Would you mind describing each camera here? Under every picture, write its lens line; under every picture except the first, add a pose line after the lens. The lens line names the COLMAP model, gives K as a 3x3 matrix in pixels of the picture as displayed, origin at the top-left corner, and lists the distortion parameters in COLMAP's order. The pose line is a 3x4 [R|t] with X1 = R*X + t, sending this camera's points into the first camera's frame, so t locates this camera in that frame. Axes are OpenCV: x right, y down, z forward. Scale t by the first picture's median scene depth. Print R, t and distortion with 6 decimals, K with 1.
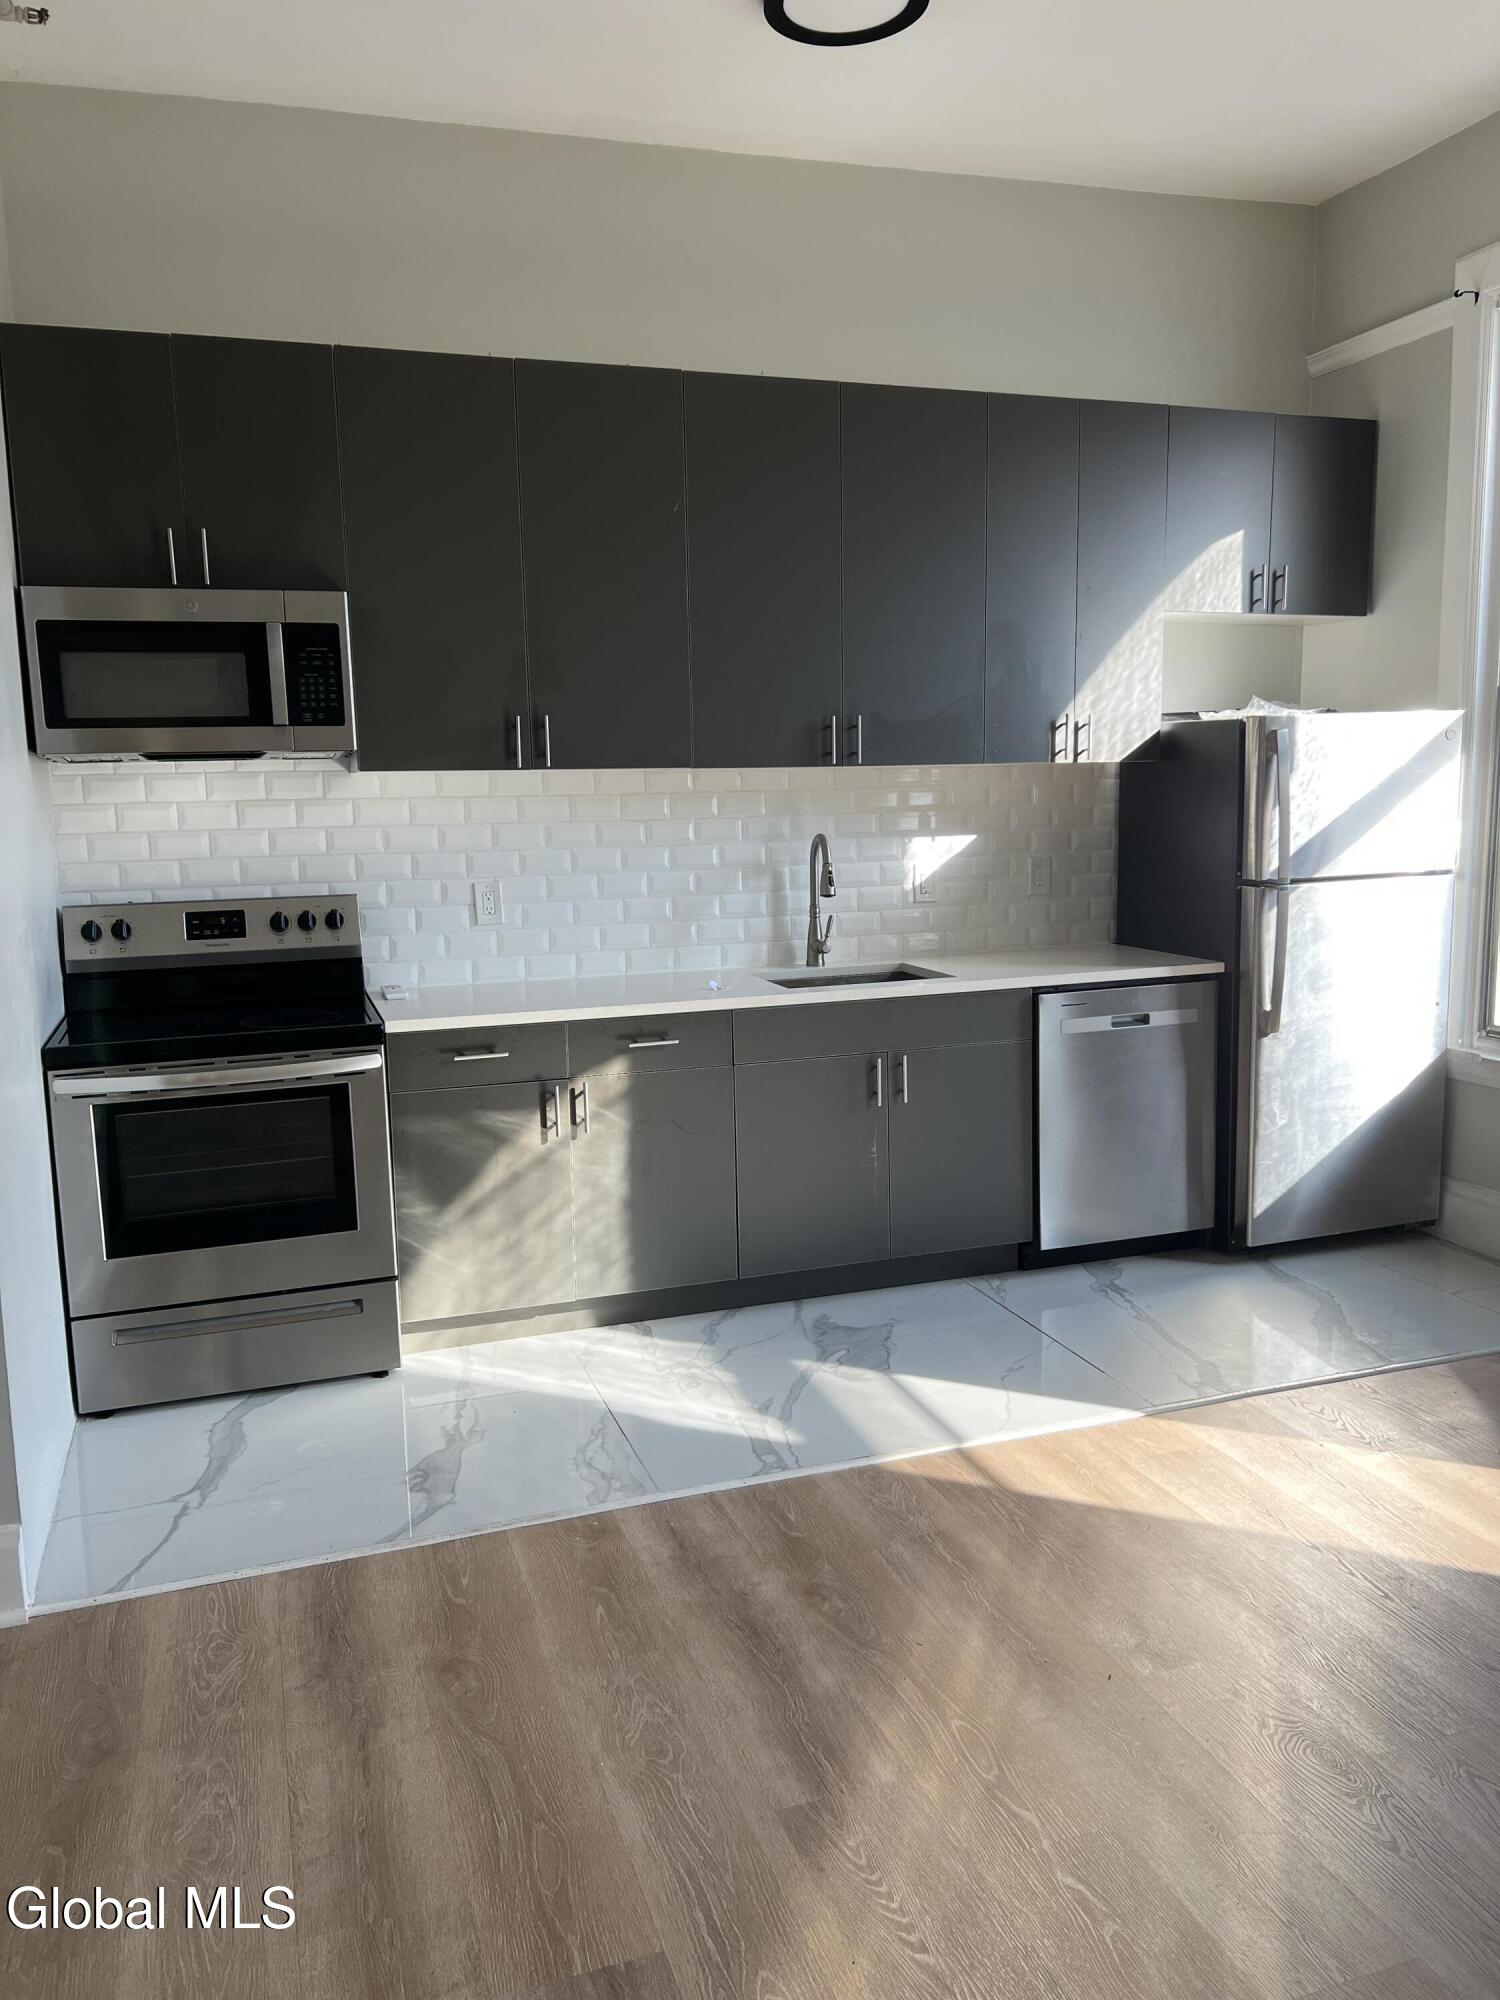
lens RADIAL K [[1502.5, 0, 743.3], [0, 1502.5, 1002.6], [0, 0, 1]] dist [0.037597, -0.041623]
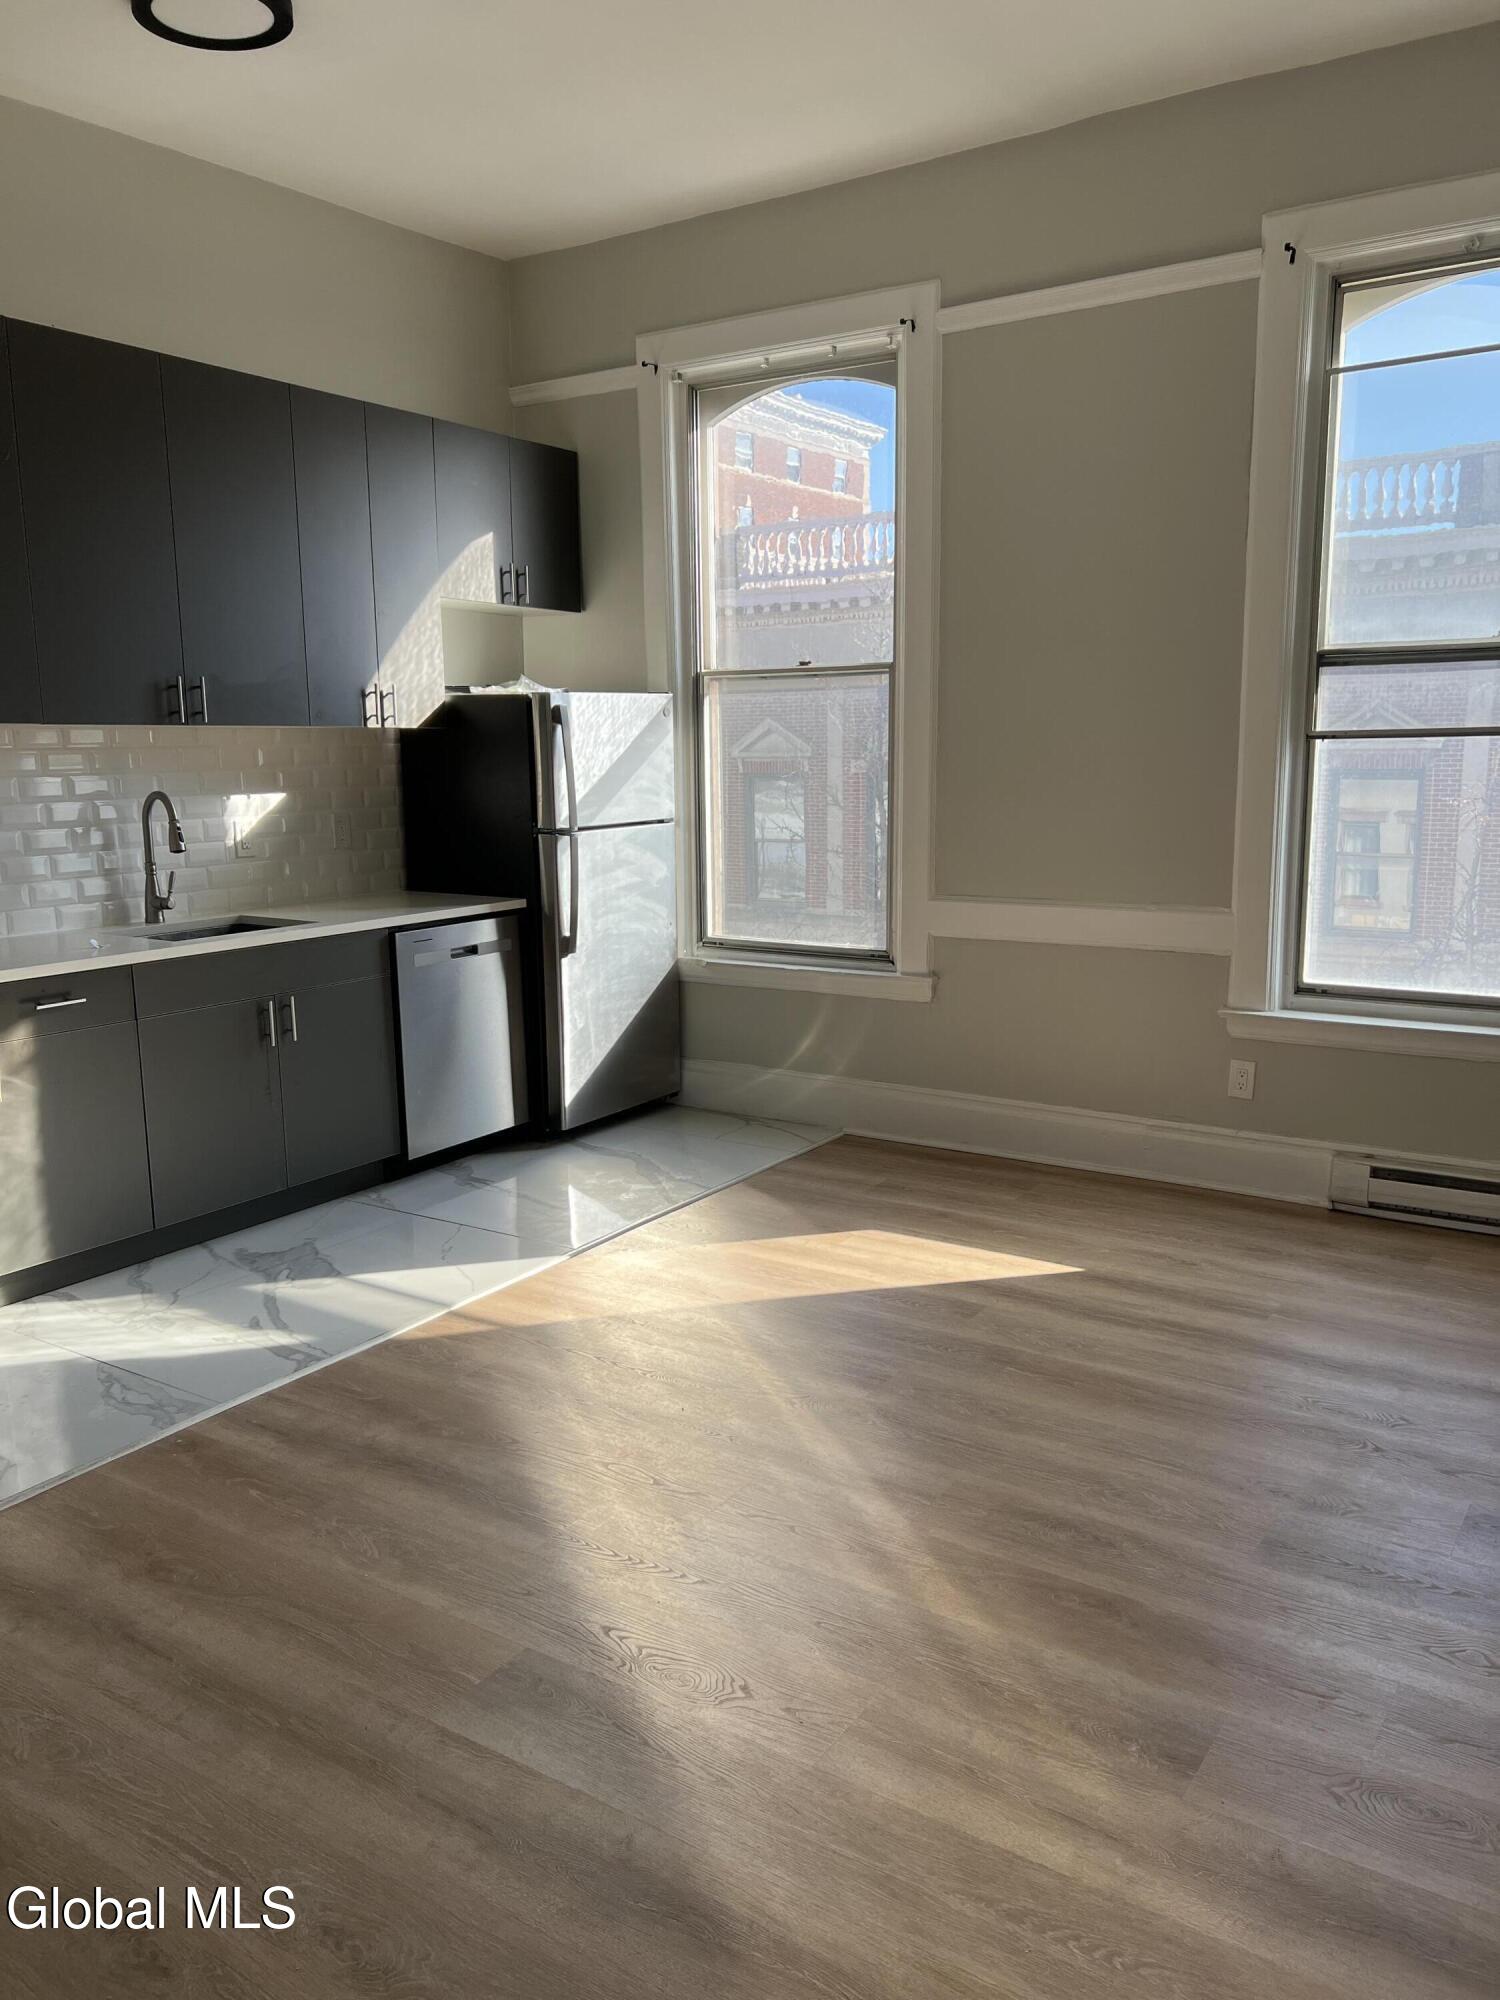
lens RADIAL K [[1502.5, 0, 790.5], [0, 1502.5, 1018.7], [0, 0, 1]] dist [0.037597, -0.041623]
pose [[0.777373, -0.099614, 0.621103, -0.274530], [0.082019, 0.995004, 0.056927, 0.017853], [-0.623670, 0.006689, 0.781659, -0.066379]]
